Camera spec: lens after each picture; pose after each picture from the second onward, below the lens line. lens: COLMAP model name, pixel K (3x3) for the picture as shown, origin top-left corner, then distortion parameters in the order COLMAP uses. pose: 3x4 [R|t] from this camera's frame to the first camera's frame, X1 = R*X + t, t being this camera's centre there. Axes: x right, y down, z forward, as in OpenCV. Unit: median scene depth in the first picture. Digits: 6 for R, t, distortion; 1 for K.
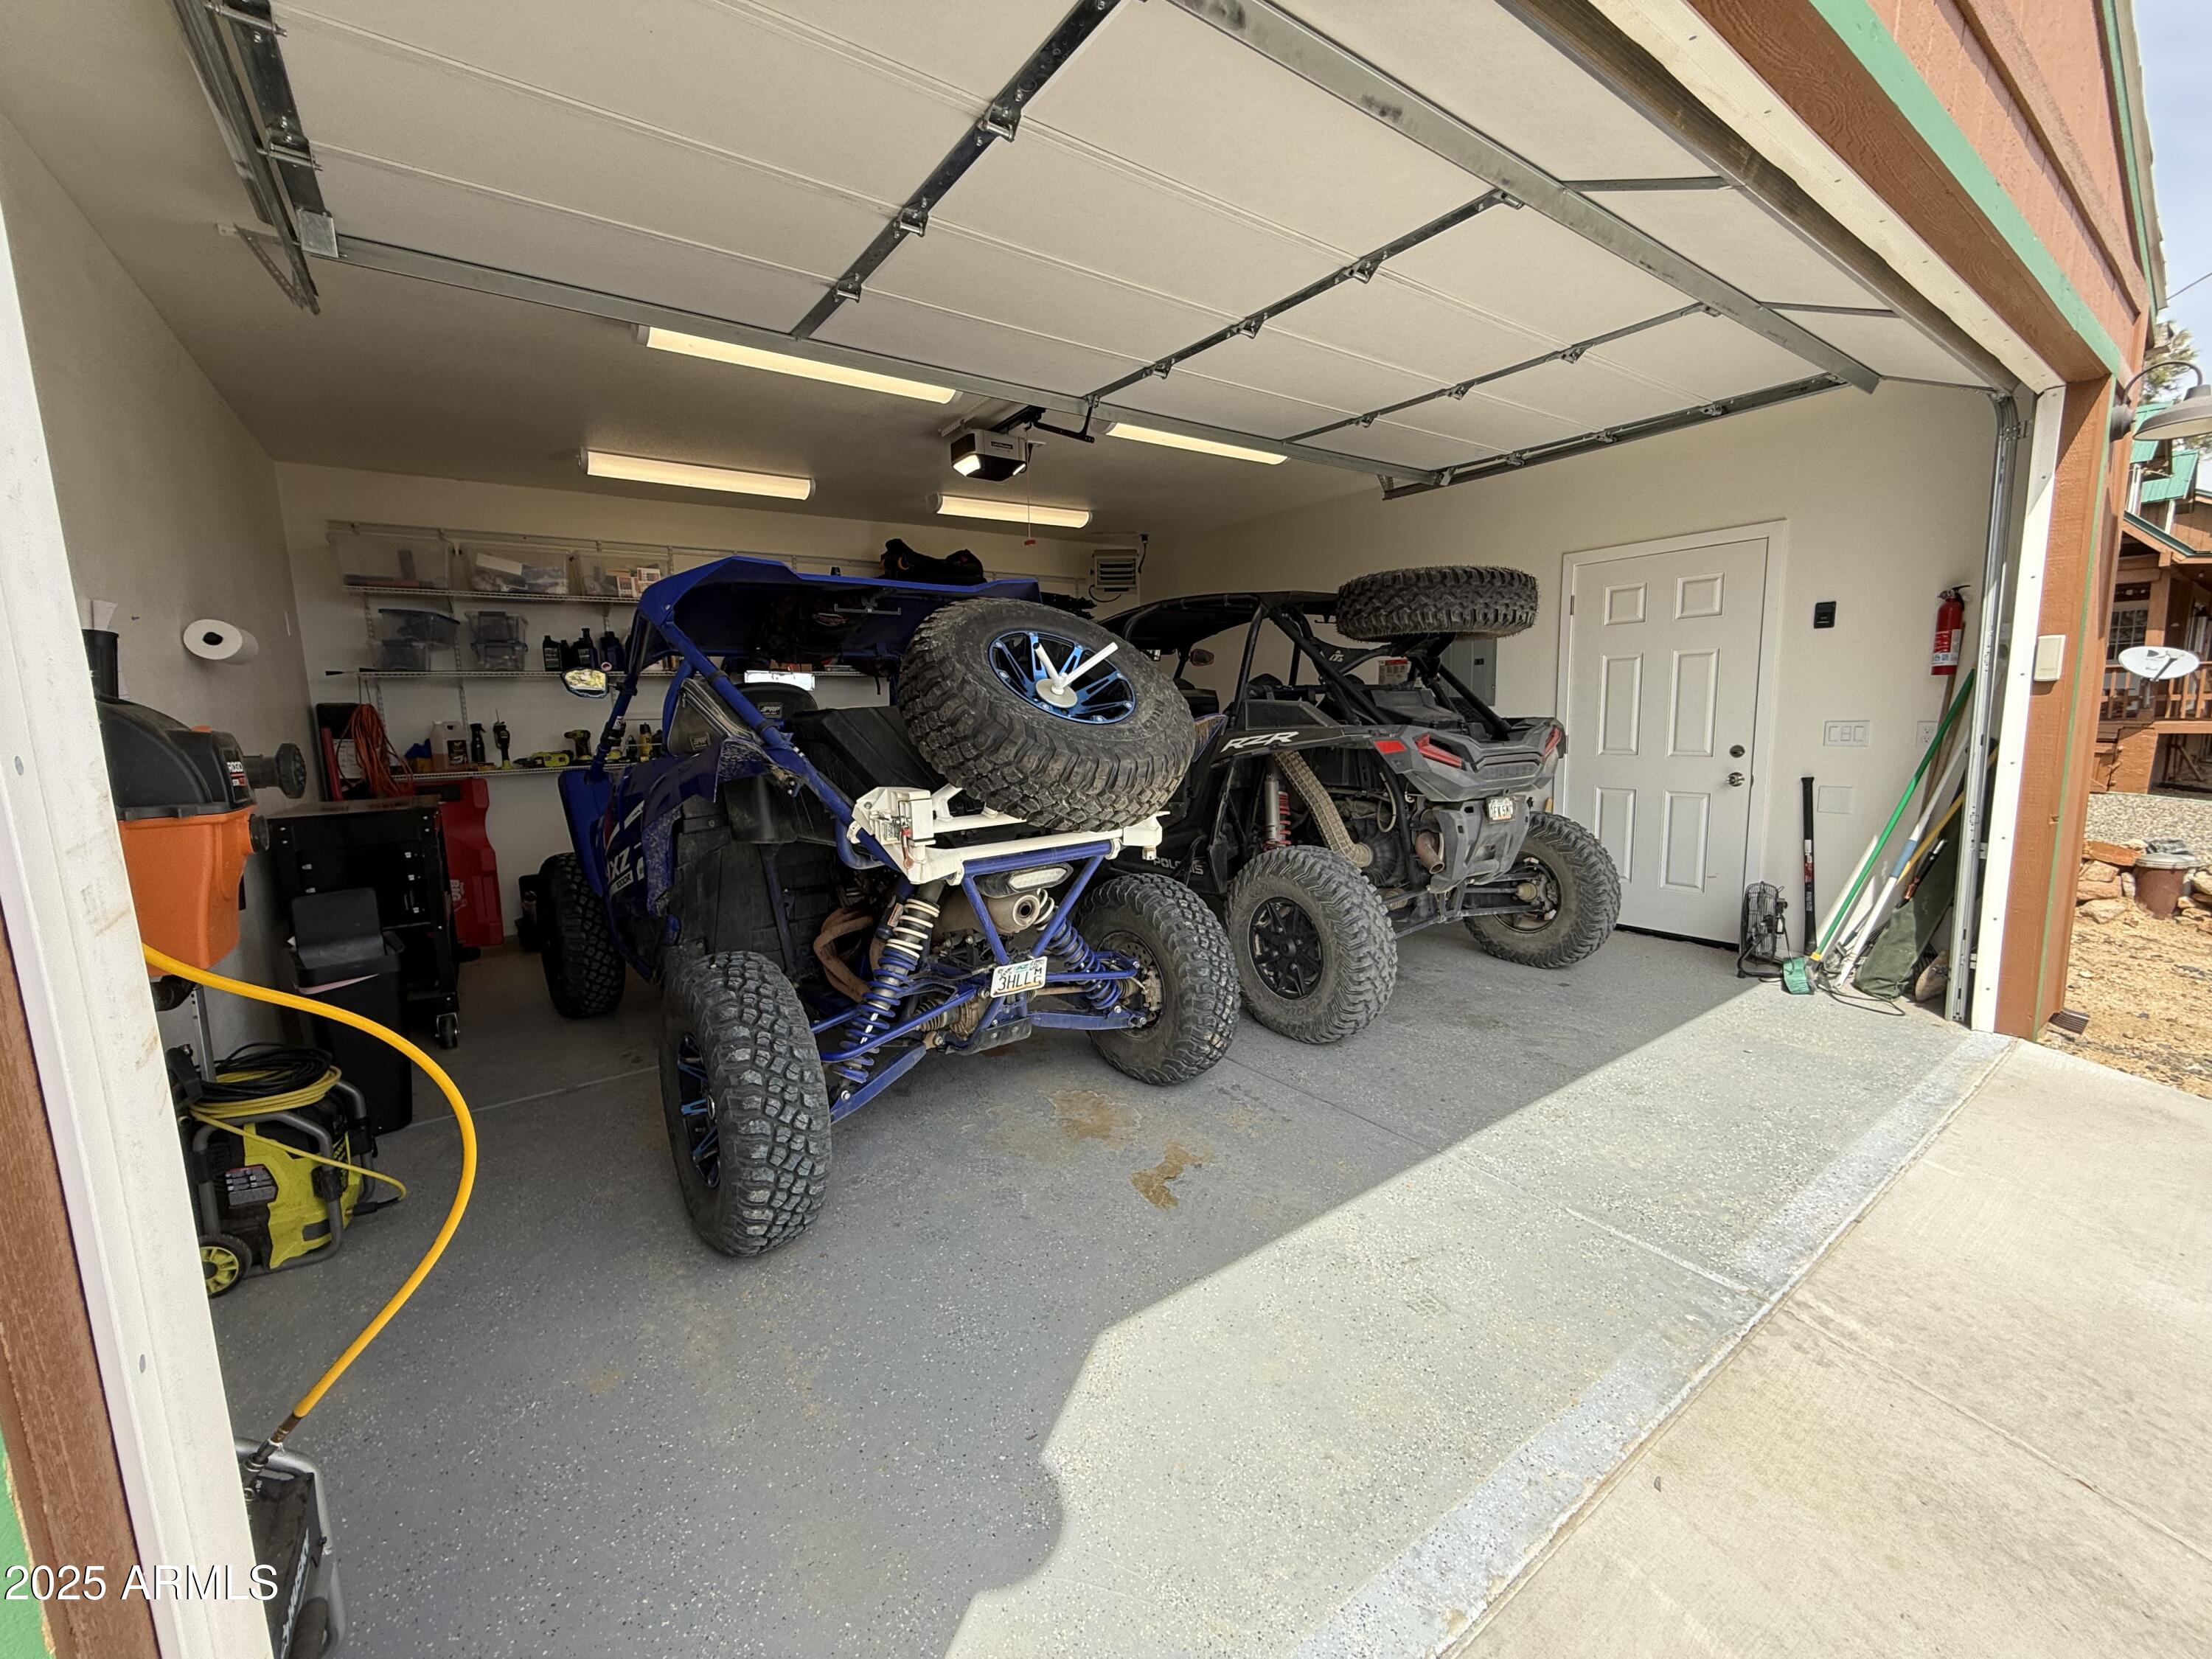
lens RADIAL K [[880.0, 0, 1106.5], [0, 880.0, 826.2], [0, 0, 1]] dist [-0.001506, 0.000506]
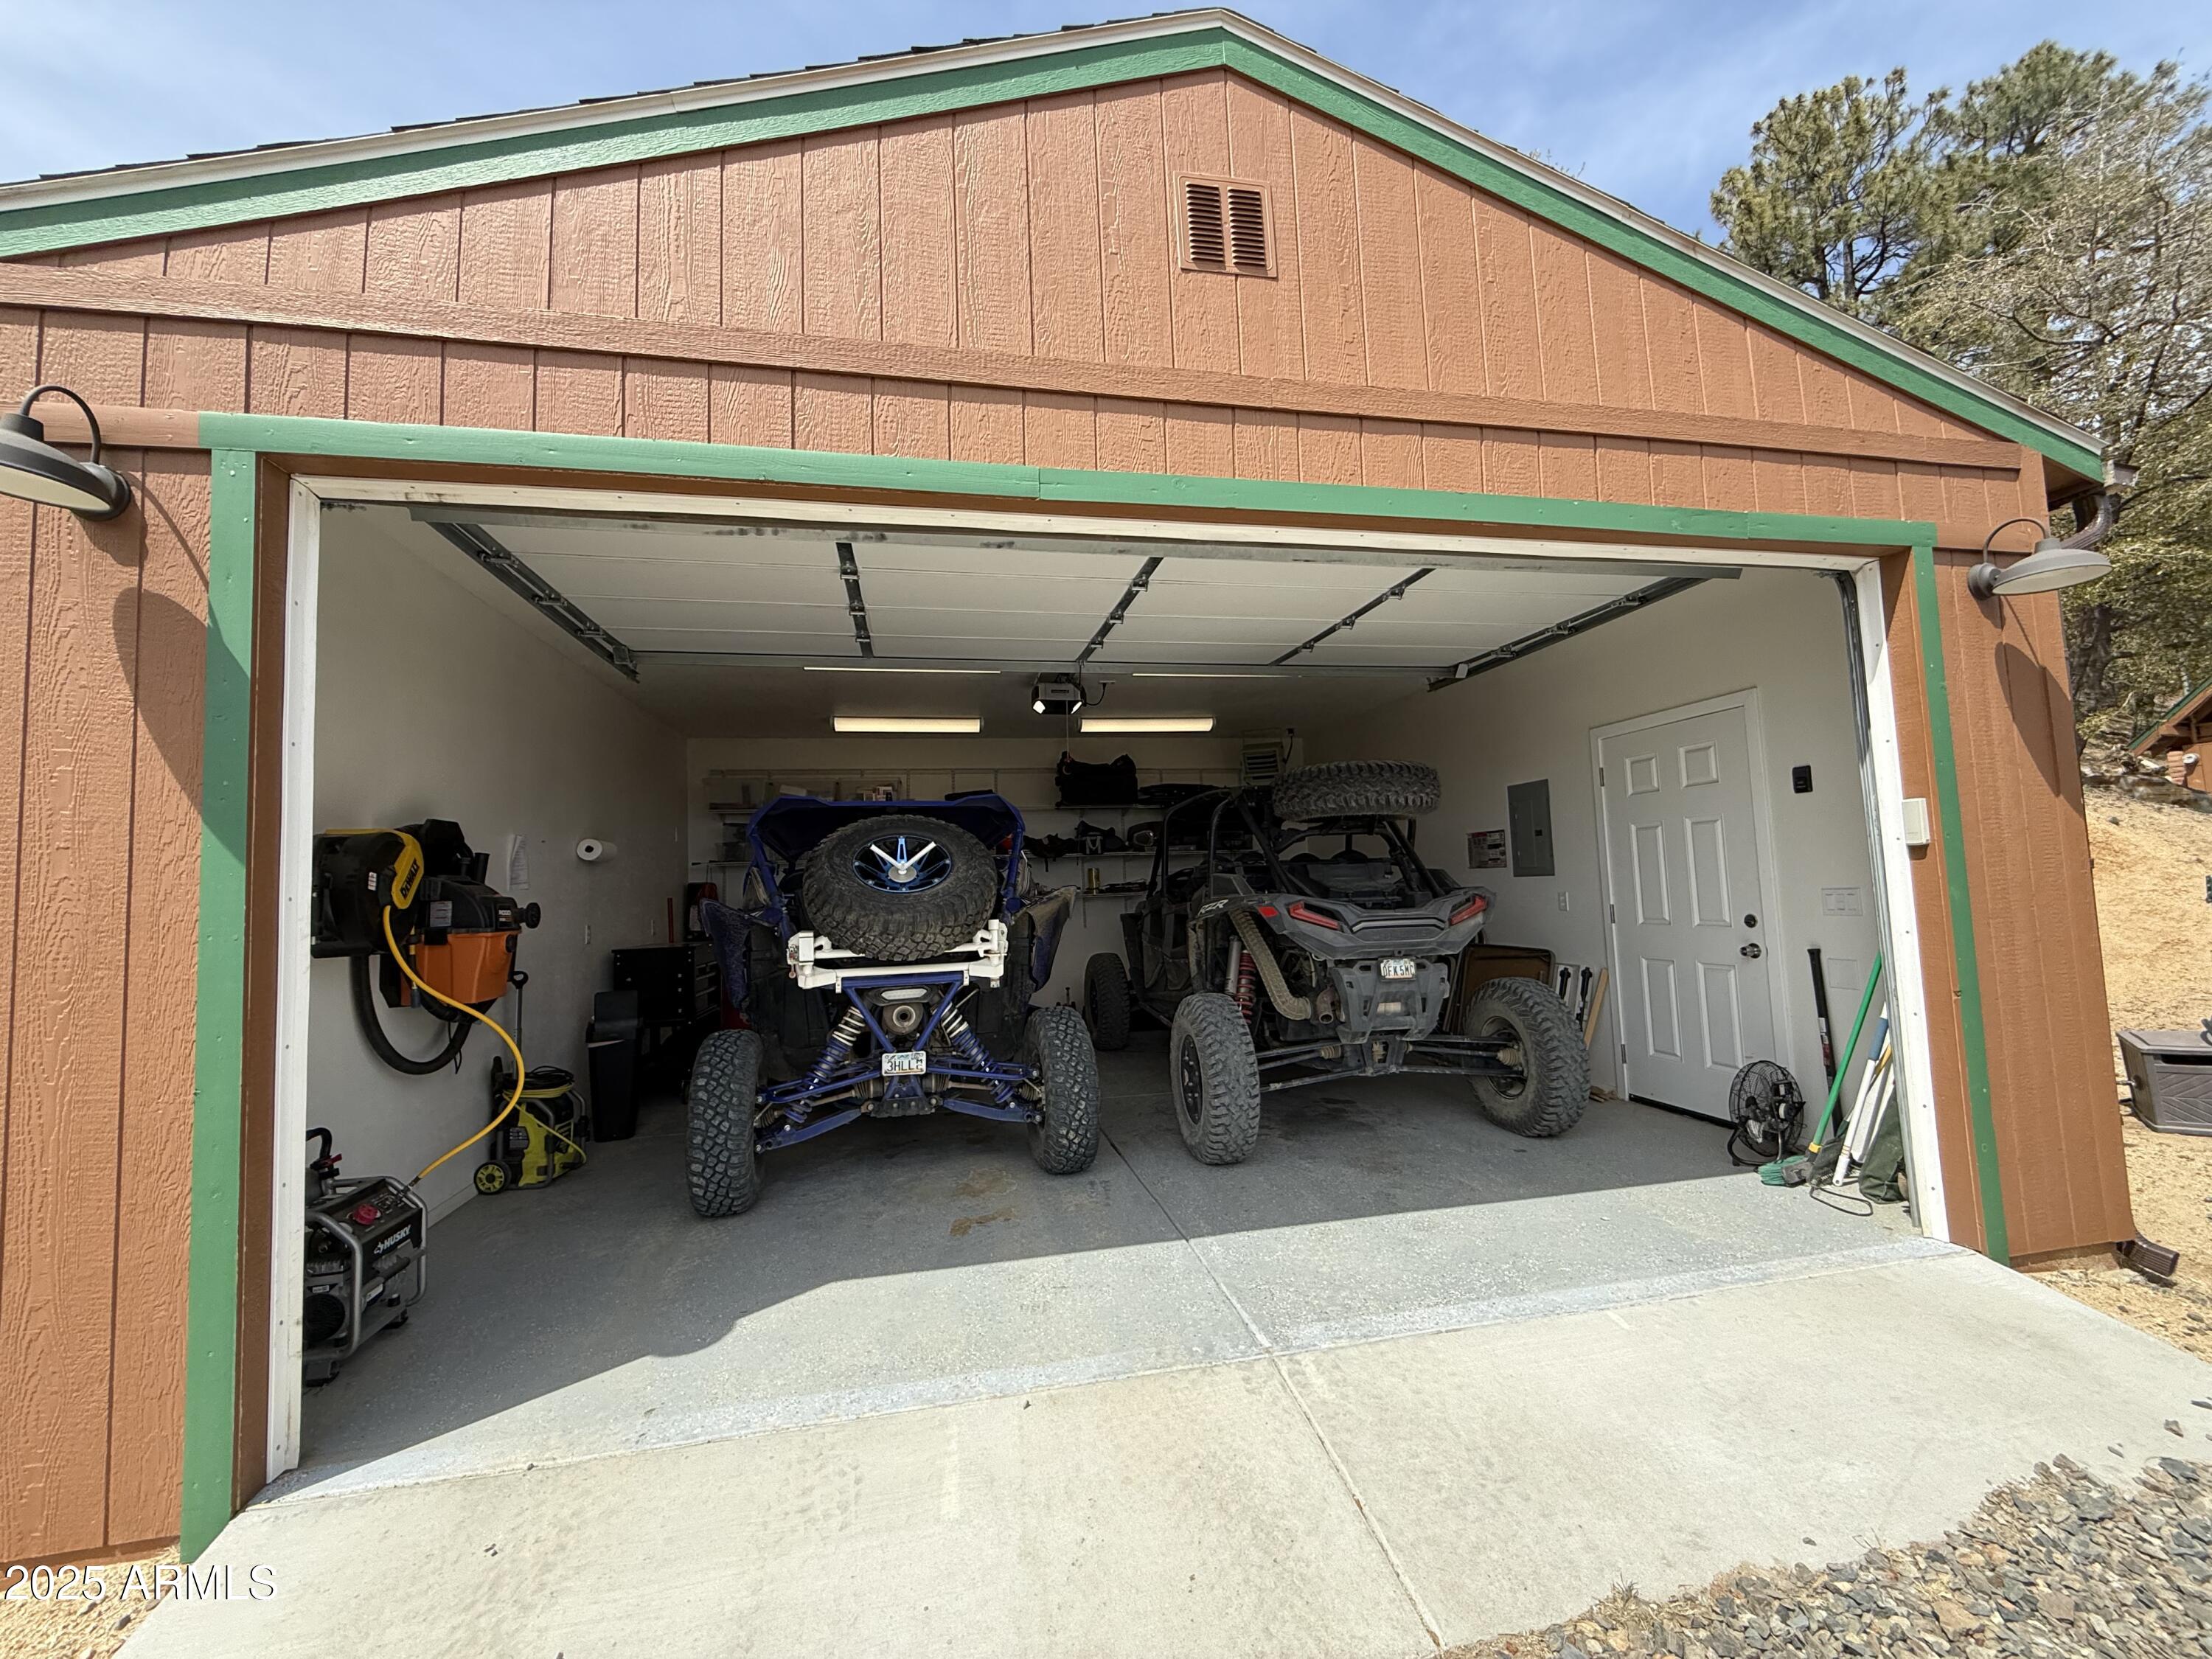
lens RADIAL K [[880.0, 0, 1104.3], [0, 880.0, 825.5], [0, 0, 1]] dist [-0.001506, 0.000506]
pose [[0.914316, -0.034417, -0.403537, 0.735558], [-0.045316, 0.981432, -0.186380, 0.035158], [0.402458, 0.188697, 0.895779, -0.238482]]
